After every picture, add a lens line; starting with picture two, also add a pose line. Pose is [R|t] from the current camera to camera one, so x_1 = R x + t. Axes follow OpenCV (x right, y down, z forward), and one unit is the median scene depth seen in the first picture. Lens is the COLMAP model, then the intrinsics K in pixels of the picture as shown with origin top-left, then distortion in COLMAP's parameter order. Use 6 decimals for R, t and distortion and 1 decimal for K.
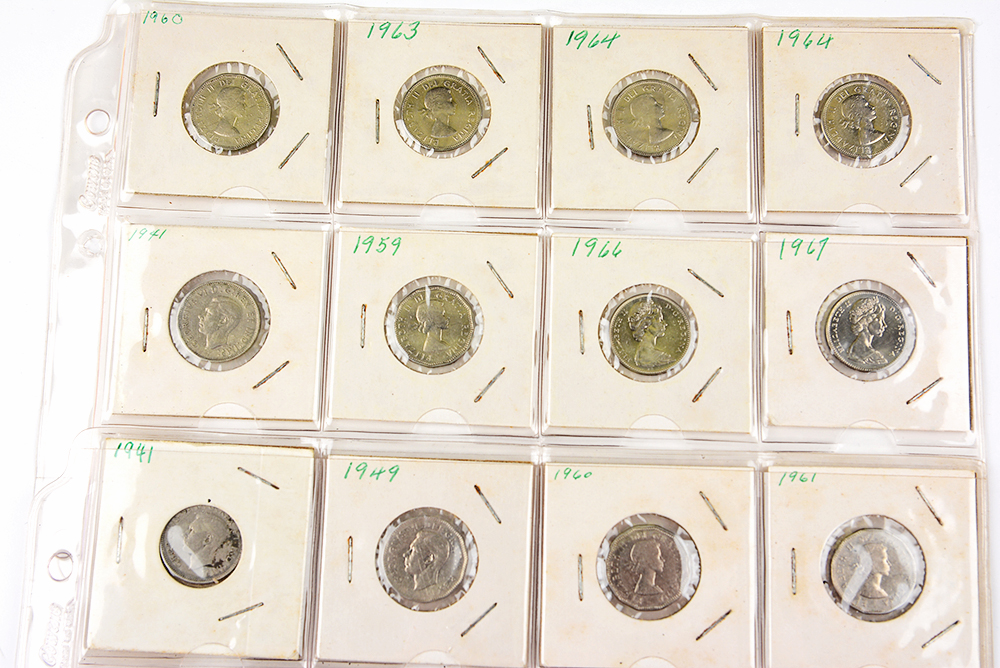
lens RADIAL K [[857.6, 0, 495.2], [0, 857.6, 330.6], [0, 0, 1]] dist [0.041676, -0.037425]
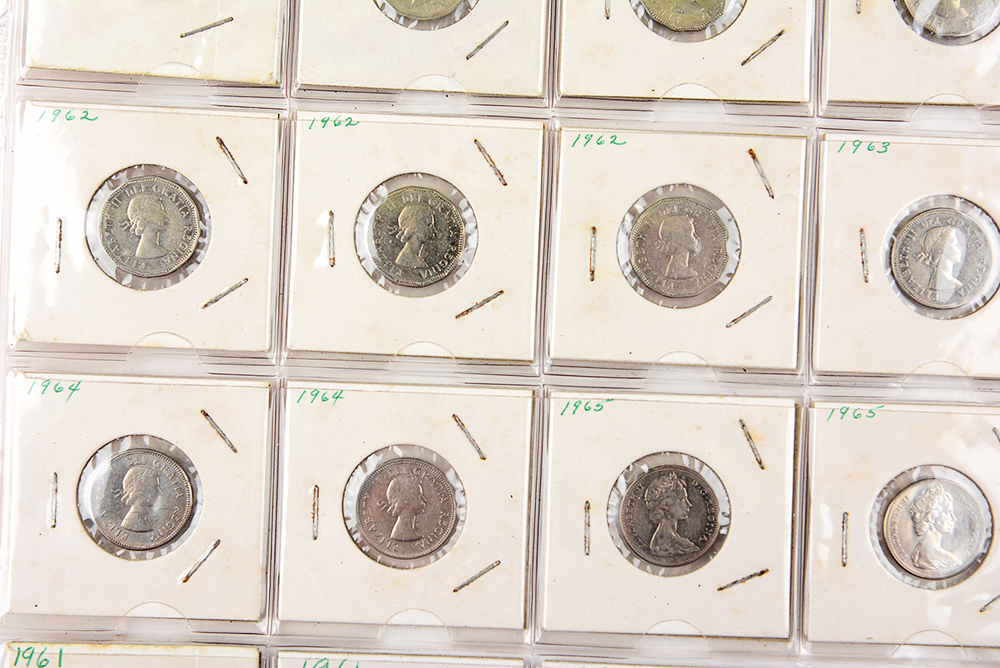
lens RADIAL K [[1039.5, 0, 498.0], [0, 1039.5, 334.7], [0, 0, 1]] dist [0.029603, 0.000000]
pose [[0.999959, 0.001141, 0.009014, -0.009071], [-0.001835, 0.997002, 0.077350, 0.282471], [-0.008898, -0.077363, 0.996963, -0.024616]]
